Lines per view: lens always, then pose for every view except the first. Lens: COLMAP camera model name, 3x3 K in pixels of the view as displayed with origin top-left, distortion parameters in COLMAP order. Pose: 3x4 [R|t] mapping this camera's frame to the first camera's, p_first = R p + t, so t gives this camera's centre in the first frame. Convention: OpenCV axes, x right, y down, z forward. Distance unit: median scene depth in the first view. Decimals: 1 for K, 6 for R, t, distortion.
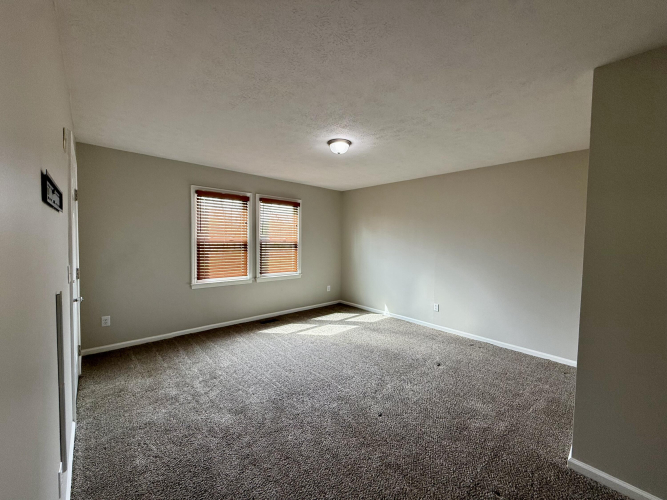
lens RADIAL K [[265.7, 0, 314.7], [0, 265.7, 252.4], [0, 0, 1]] dist [-0.006584, 0.001452]
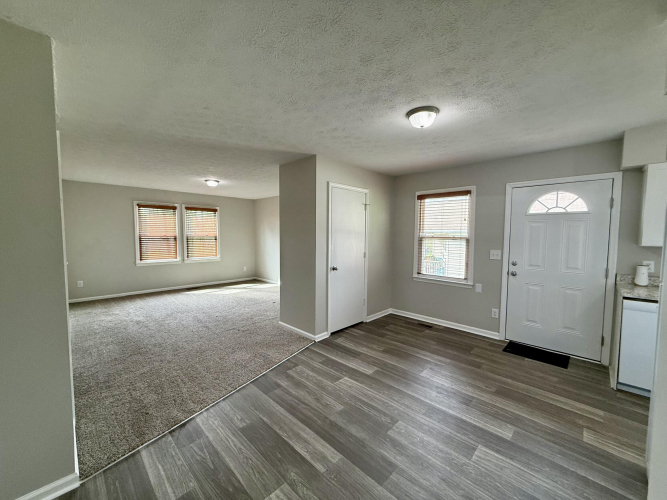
lens RADIAL K [[265.7, 0, 317.8], [0, 265.7, 252.2], [0, 0, 1]] dist [-0.006584, 0.001452]
pose [[0.997534, -0.013833, 0.068801, 0.449099], [0.012466, 0.999717, 0.020260, 0.031379], [-0.069062, -0.019352, 0.997425, -0.575291]]
